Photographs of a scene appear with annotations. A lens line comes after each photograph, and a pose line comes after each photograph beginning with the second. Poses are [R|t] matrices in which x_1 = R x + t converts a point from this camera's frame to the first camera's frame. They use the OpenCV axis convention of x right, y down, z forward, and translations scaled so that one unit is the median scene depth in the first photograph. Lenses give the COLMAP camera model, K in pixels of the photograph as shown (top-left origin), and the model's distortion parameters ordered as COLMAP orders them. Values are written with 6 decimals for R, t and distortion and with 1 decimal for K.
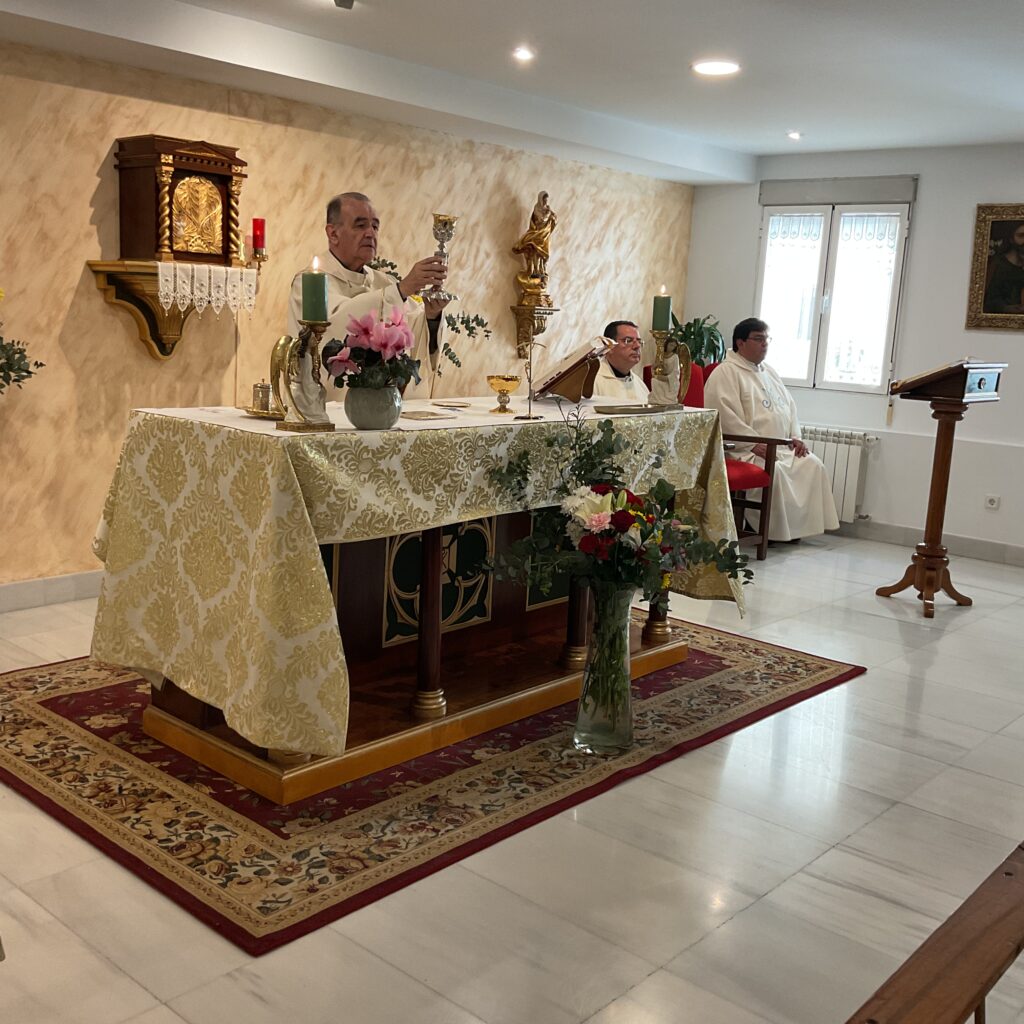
lens RADIAL K [[1124.4, 0, 512.0], [0, 1124.4, 512.0], [0, 0, 1]] dist [0.142491, -0.323033]
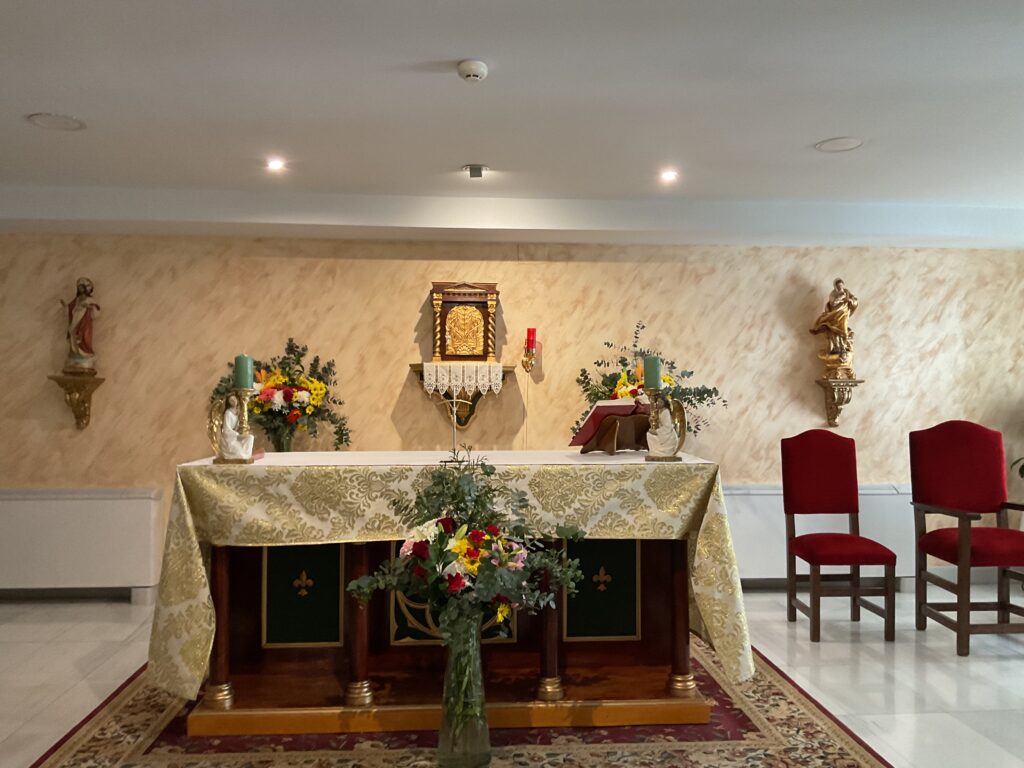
lens RADIAL K [[842.3, 0, 512.0], [0, 842.3, 384.0], [0, 0, 1]] dist [0.107483, -0.222738]
pose [[0.714762, -0.054982, -0.697203, 0.522076], [-0.091270, 0.981046, -0.170935, -0.012337], [0.693387, 0.185811, 0.696196, 0.300002]]
